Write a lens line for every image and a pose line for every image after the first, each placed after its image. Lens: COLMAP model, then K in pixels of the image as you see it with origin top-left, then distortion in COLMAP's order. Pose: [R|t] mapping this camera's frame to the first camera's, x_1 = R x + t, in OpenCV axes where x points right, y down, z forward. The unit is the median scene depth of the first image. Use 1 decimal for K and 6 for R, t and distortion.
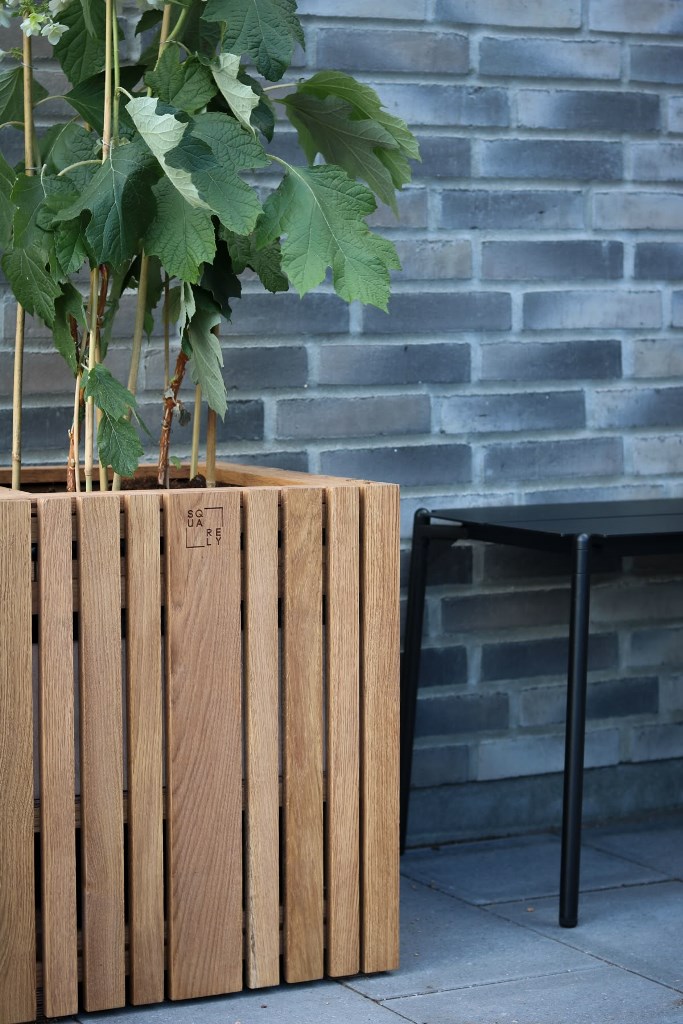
lens RADIAL K [[2411.6, 0, 341.3], [0, 2411.6, 509.6], [0, 0, 1]] dist [-0.095822, 0.000000]
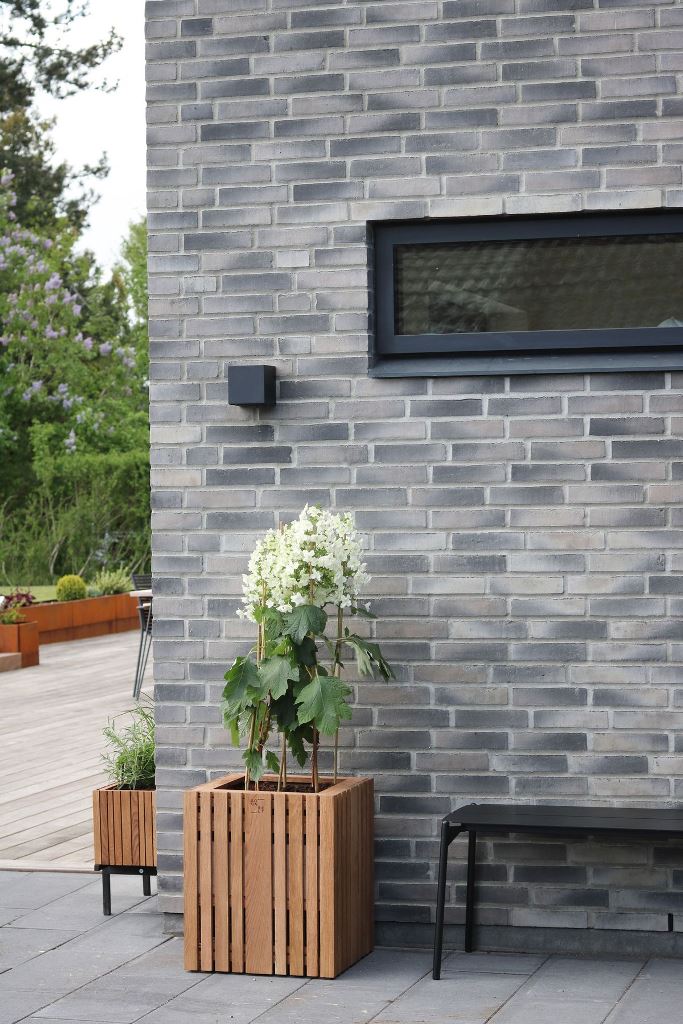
lens RADIAL K [[2411.6, 0, 341.3], [0, 2411.6, 512.5], [0, 0, 1]] dist [-0.095822, 0.000000]
pose [[0.727086, 0.005506, -0.686524, 1.488887], [-0.053884, 0.997341, -0.049068, -0.154570], [0.684429, 0.072669, 0.725449, -0.770905]]
